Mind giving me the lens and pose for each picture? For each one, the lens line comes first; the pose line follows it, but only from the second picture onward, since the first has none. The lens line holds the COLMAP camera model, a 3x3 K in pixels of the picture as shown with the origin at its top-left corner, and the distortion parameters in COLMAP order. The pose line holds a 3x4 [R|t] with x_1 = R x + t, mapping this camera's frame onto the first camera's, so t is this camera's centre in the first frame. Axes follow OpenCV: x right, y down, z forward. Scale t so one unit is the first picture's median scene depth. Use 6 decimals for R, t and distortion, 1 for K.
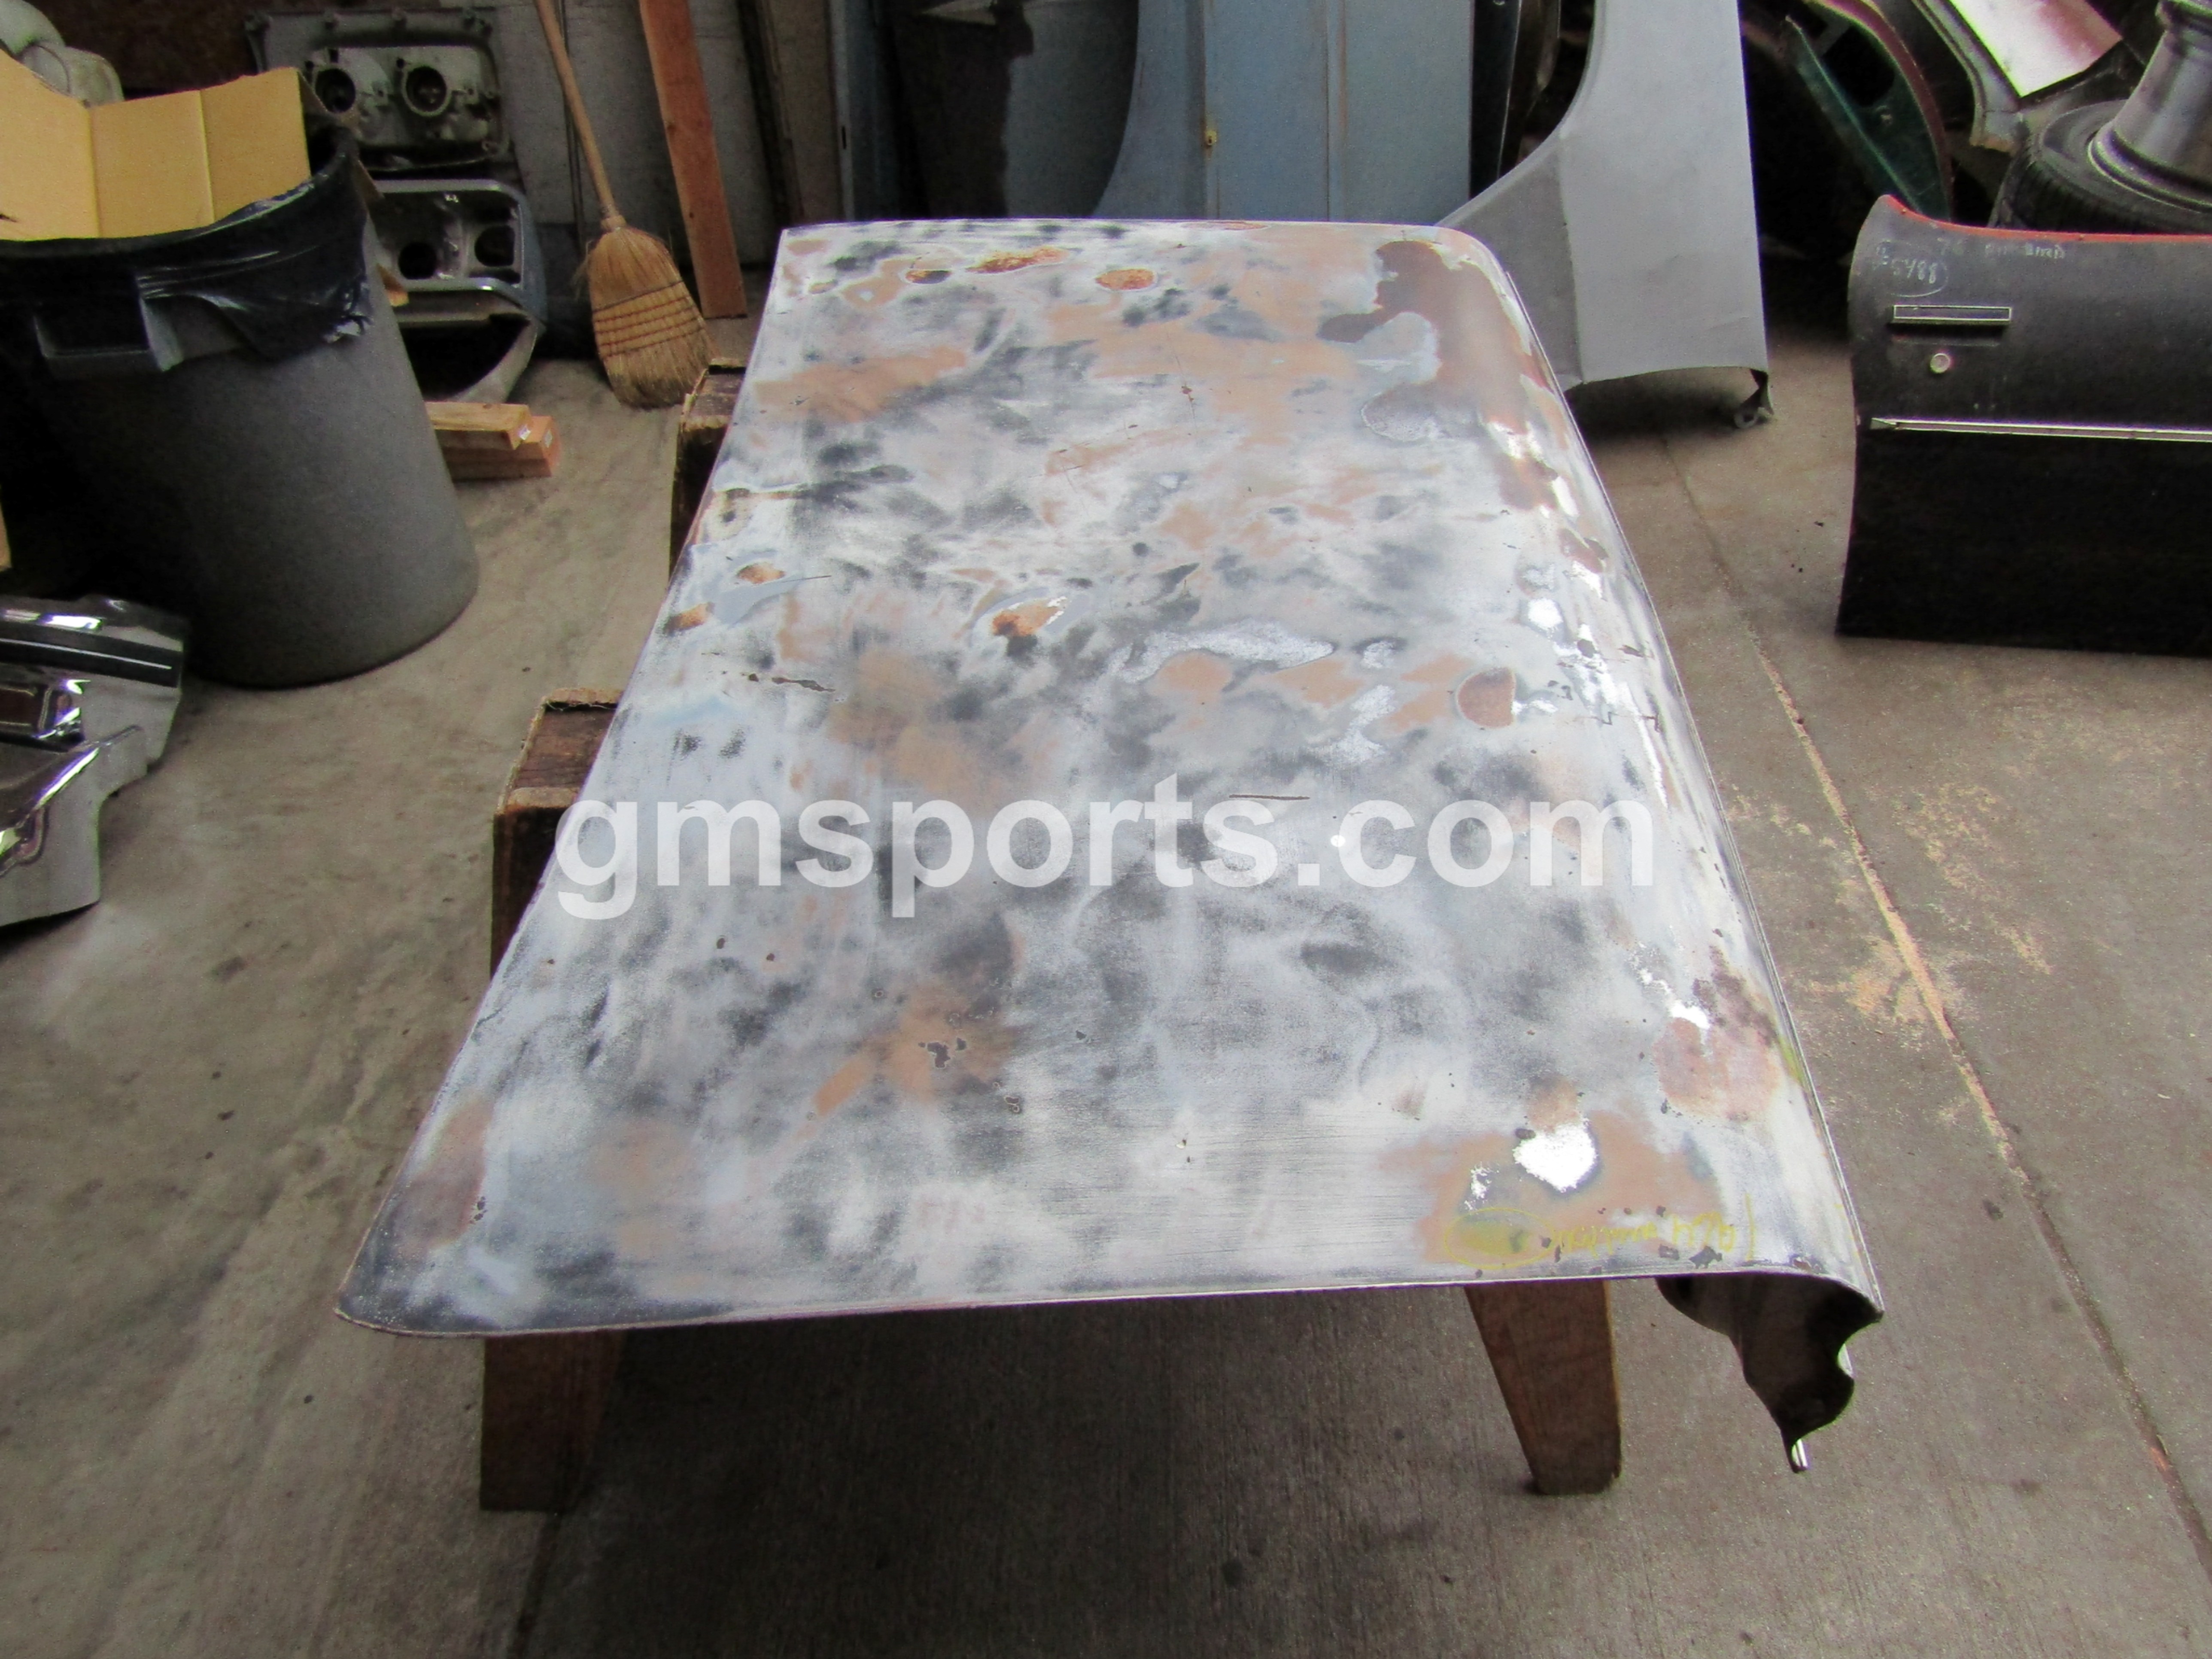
lens RADIAL K [[1570.7, 0, 1101.8], [0, 1570.7, 833.5], [0, 0, 1]] dist [-0.008970, 0.000056]
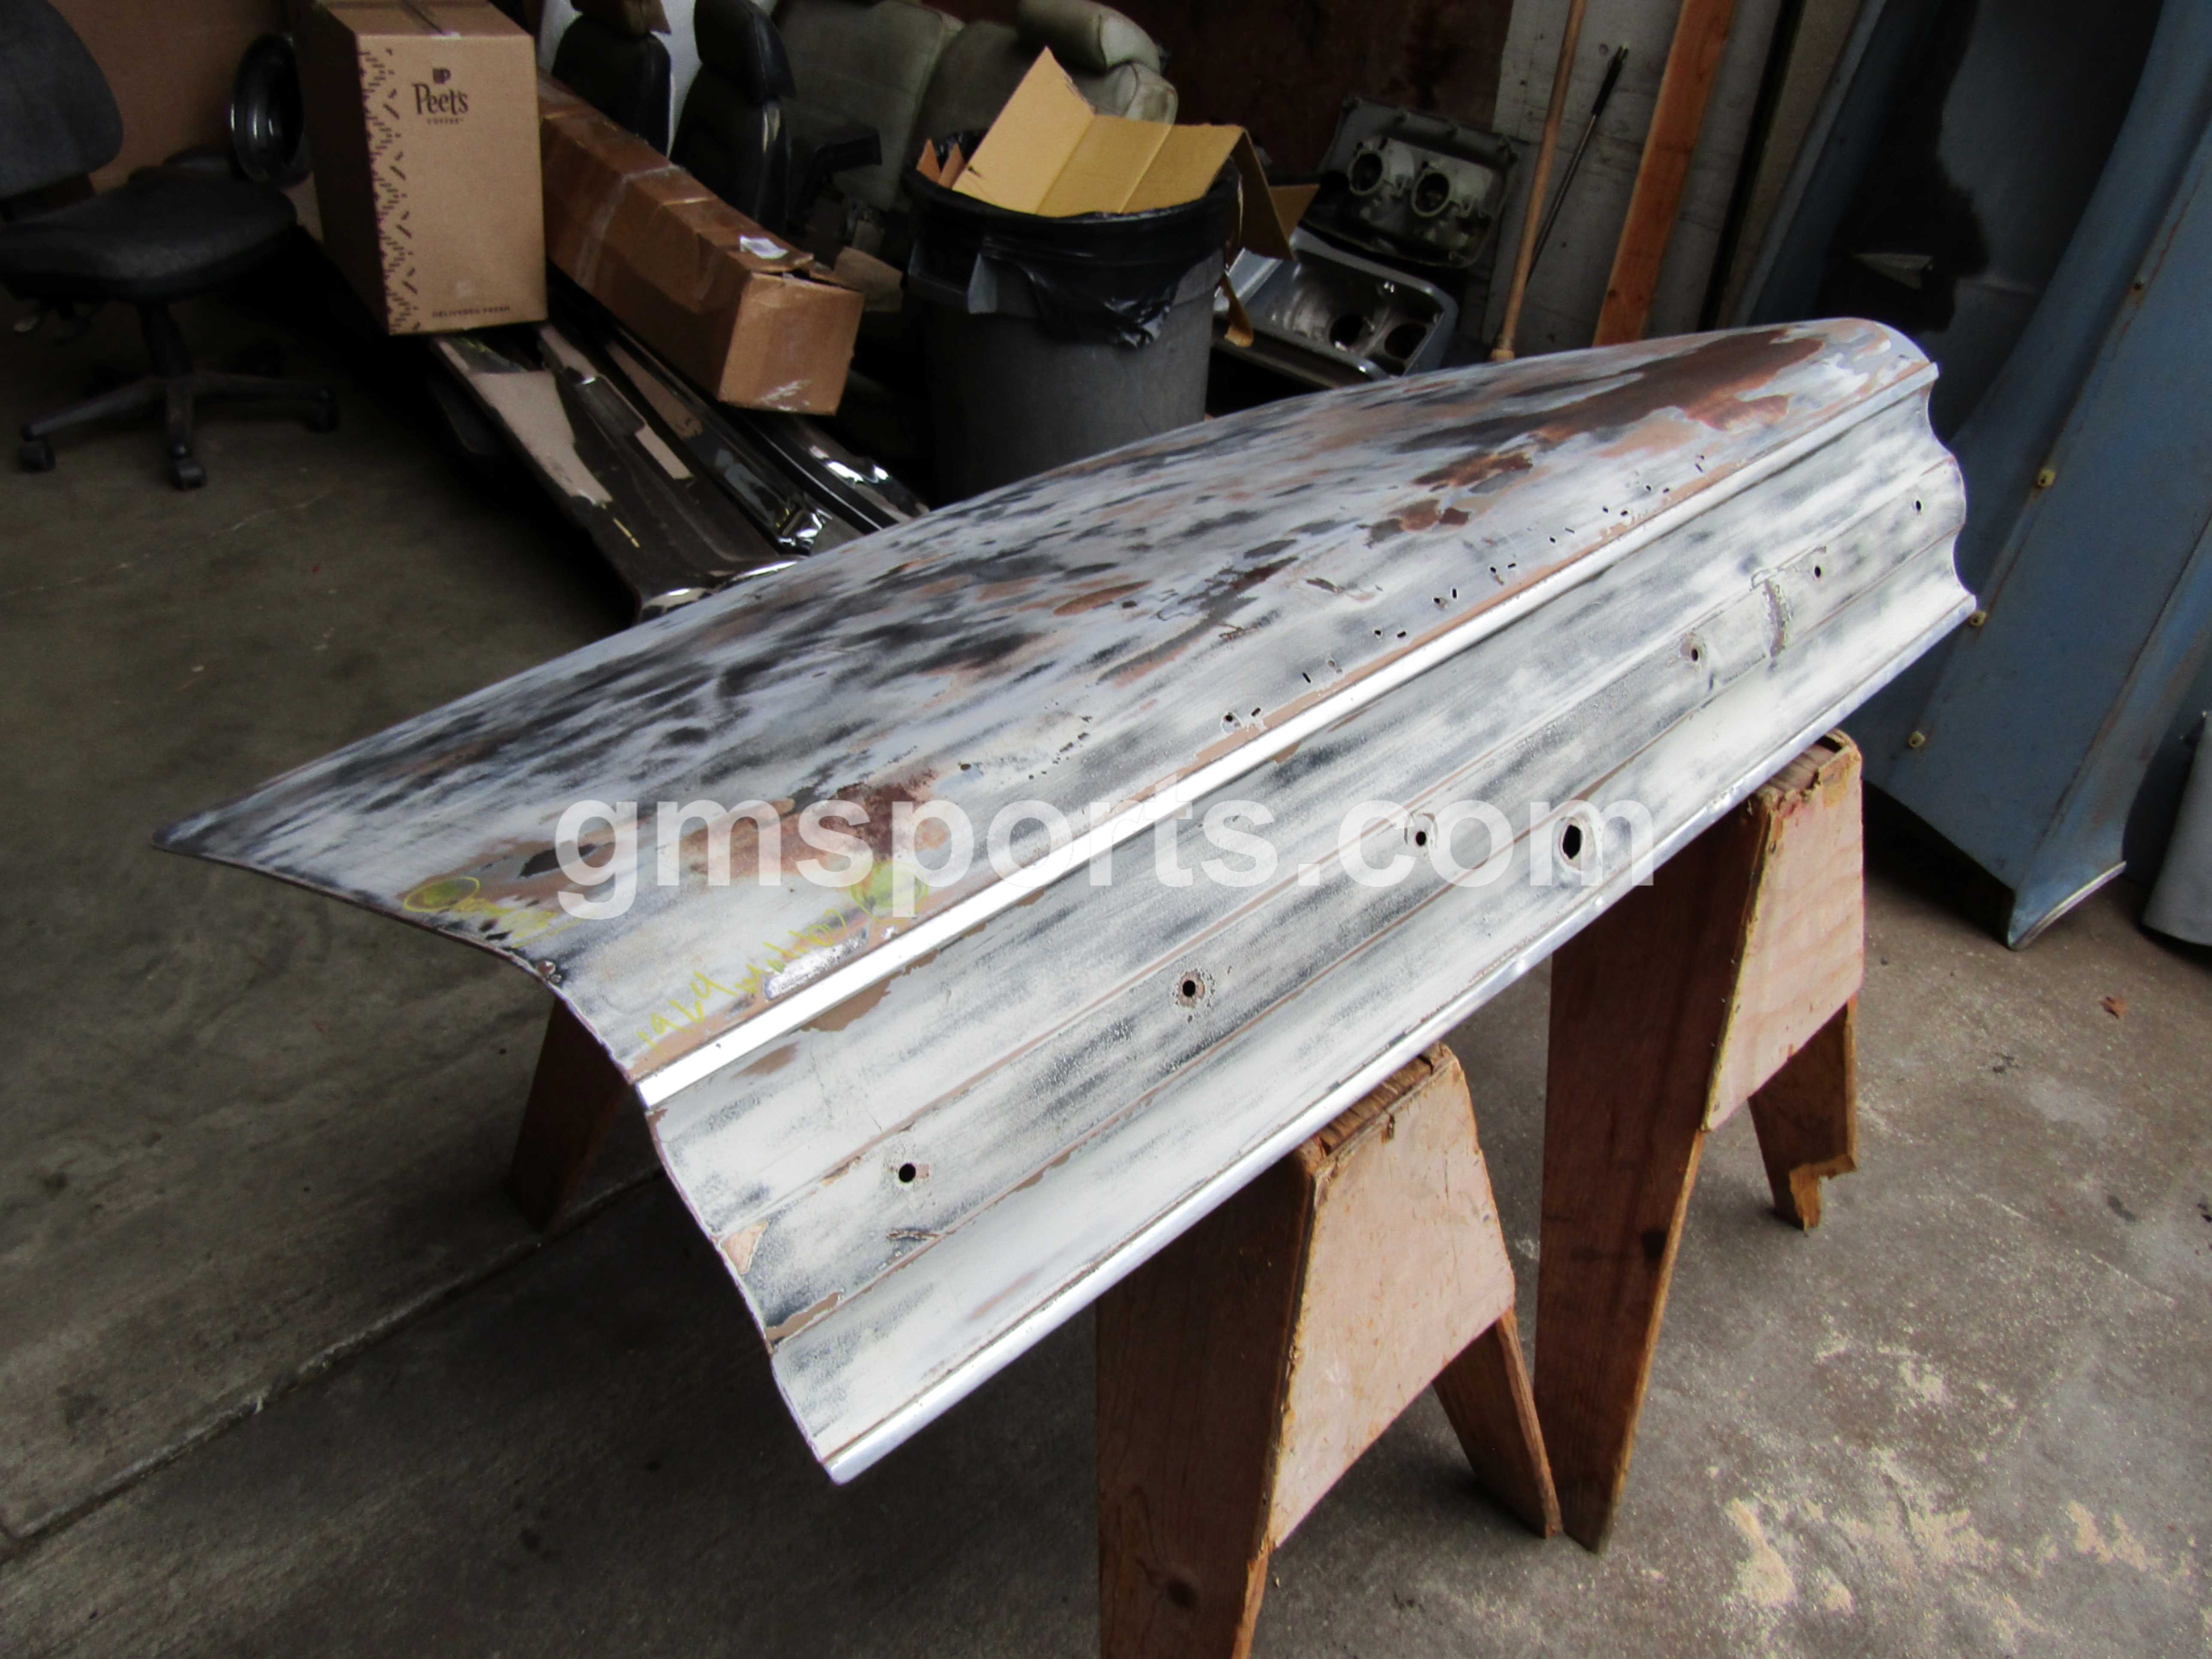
lens RADIAL K [[1570.7, 0, 1105.6], [0, 1570.7, 838.5], [0, 0, 1]] dist [-0.008970, 0.000056]
pose [[0.692936, 0.484346, -0.534087, 0.456410], [-0.526557, 0.845978, 0.084024, -0.154393], [0.492522, 0.223004, 0.841244, 0.167491]]
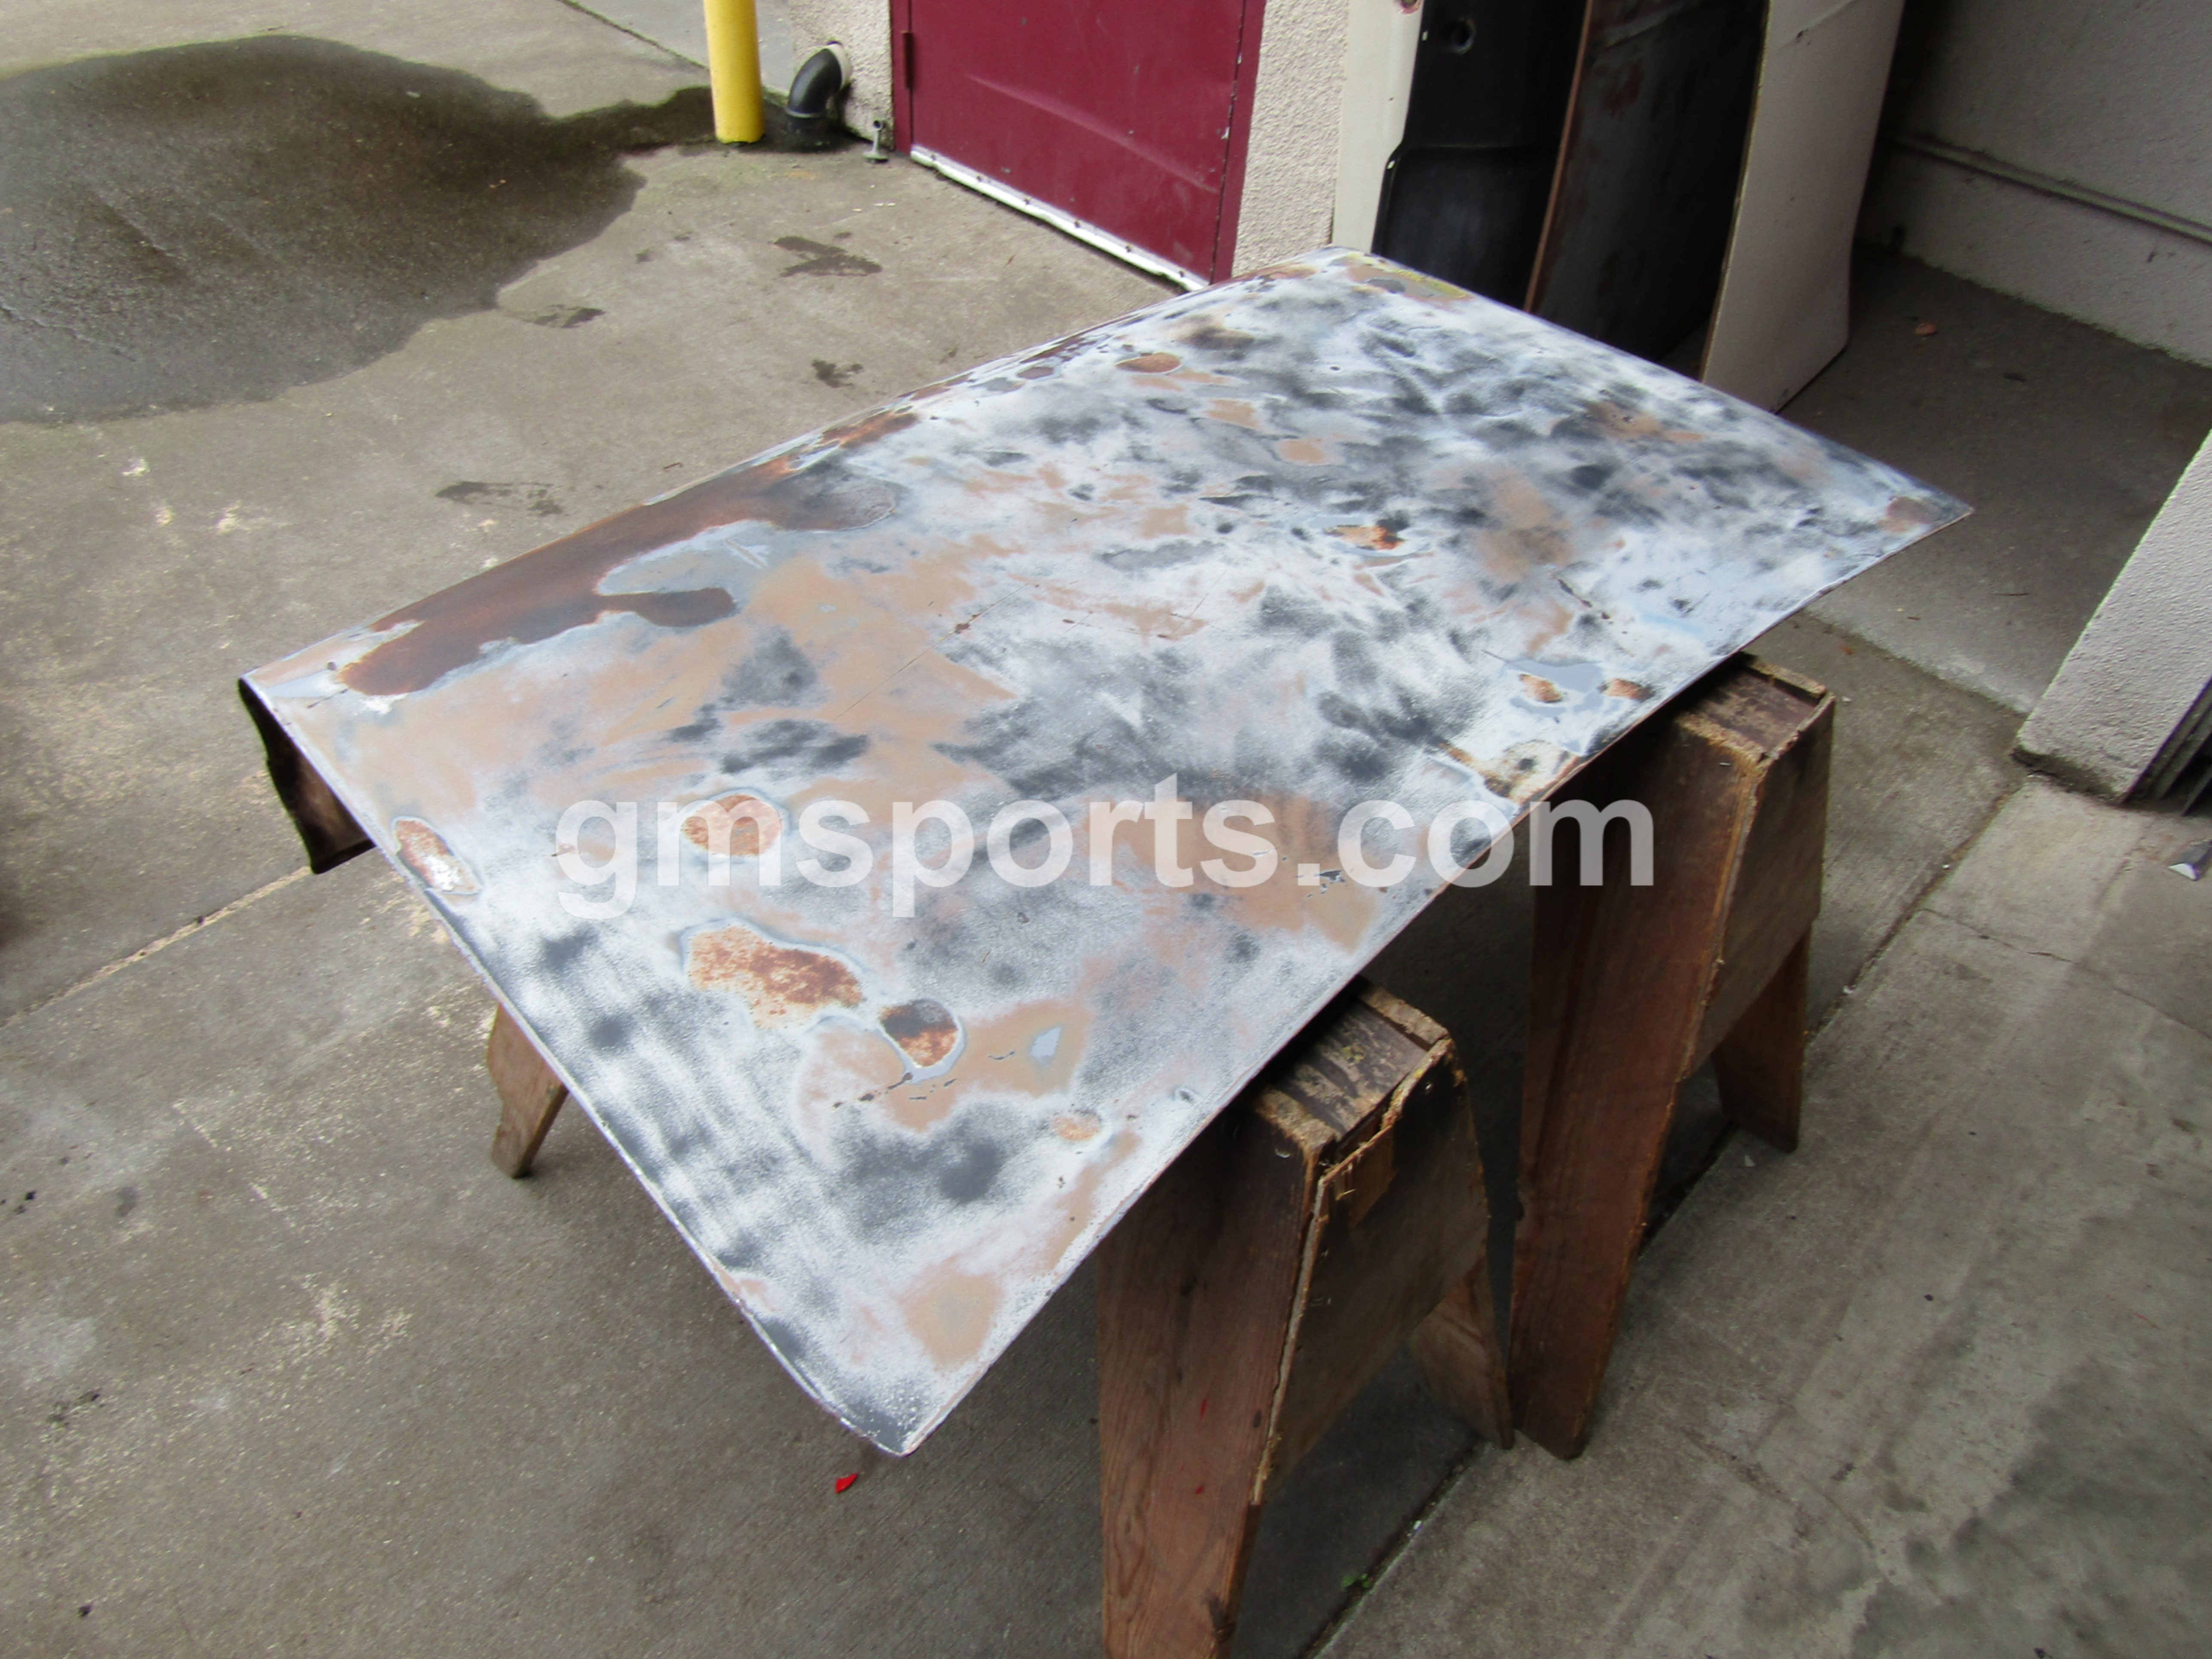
lens RADIAL K [[1570.7, 0, 1112.3], [0, 1570.7, 832.2], [0, 0, 1]] dist [-0.008970, 0.000056]
pose [[-0.739370, -0.490192, 0.461568, -0.477371], [0.415367, 0.207455, 0.885682, -1.038511], [-0.529908, 0.846567, 0.050224, 1.084846]]
